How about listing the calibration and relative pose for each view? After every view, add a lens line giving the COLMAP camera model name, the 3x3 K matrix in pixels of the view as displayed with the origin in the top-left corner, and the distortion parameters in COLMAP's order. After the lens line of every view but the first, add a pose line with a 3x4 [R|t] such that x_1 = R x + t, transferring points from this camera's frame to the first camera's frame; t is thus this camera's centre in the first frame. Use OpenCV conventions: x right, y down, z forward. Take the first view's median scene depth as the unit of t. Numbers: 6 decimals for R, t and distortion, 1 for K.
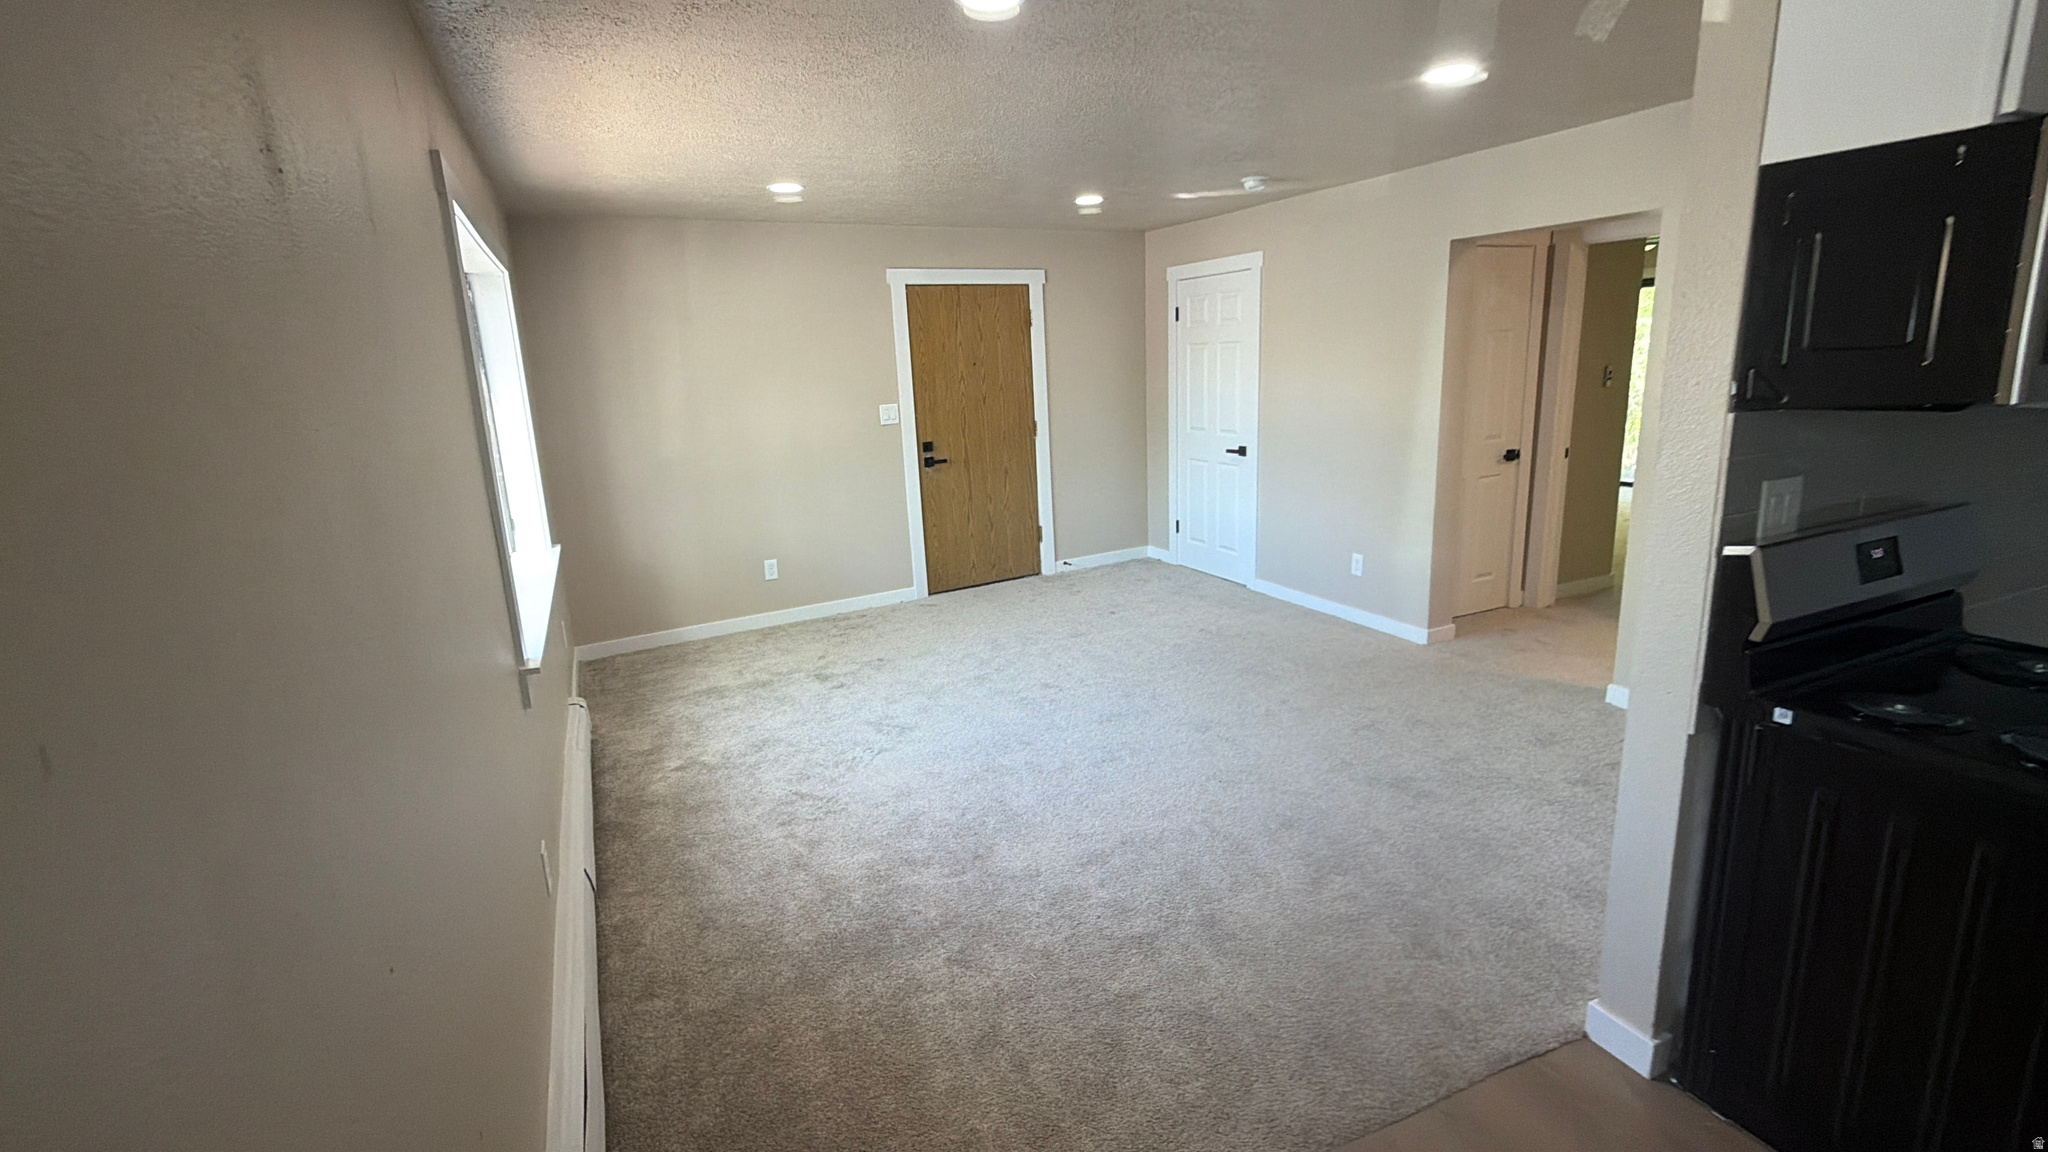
lens RADIAL K [[937.4, 0, 1024.9], [0, 937.4, 578.8], [0, 0, 1]] dist [0.002490, 0.000452]
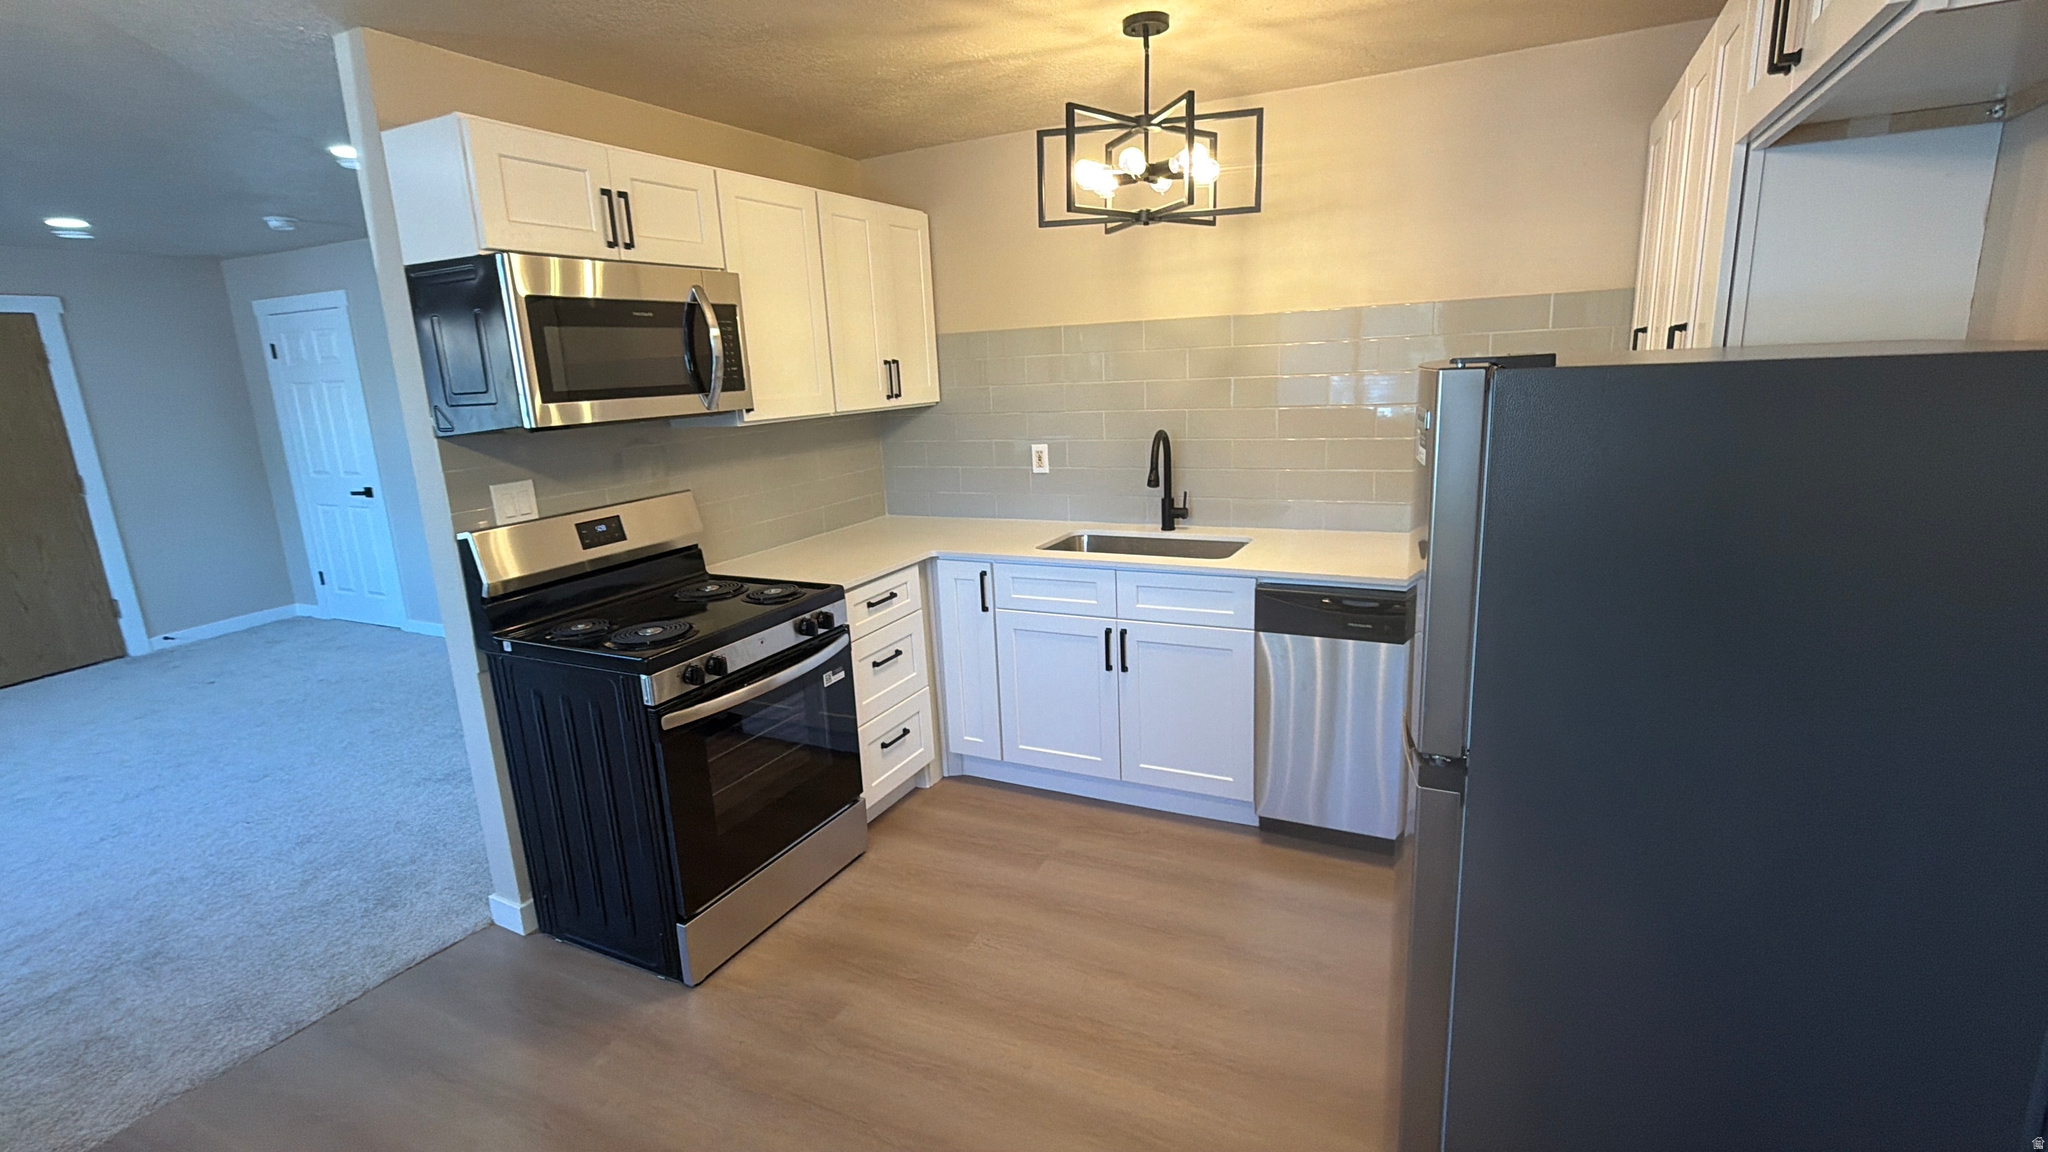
lens RADIAL K [[937.4, 0, 1024.9], [0, 937.4, 578.8], [0, 0, 1]] dist [0.002490, 0.000452]
pose [[0.783312, -0.134789, 0.606839, 0.157435], [0.155139, 0.987707, 0.019131, 0.038367], [-0.601958, 0.079159, 0.794594, -0.172726]]
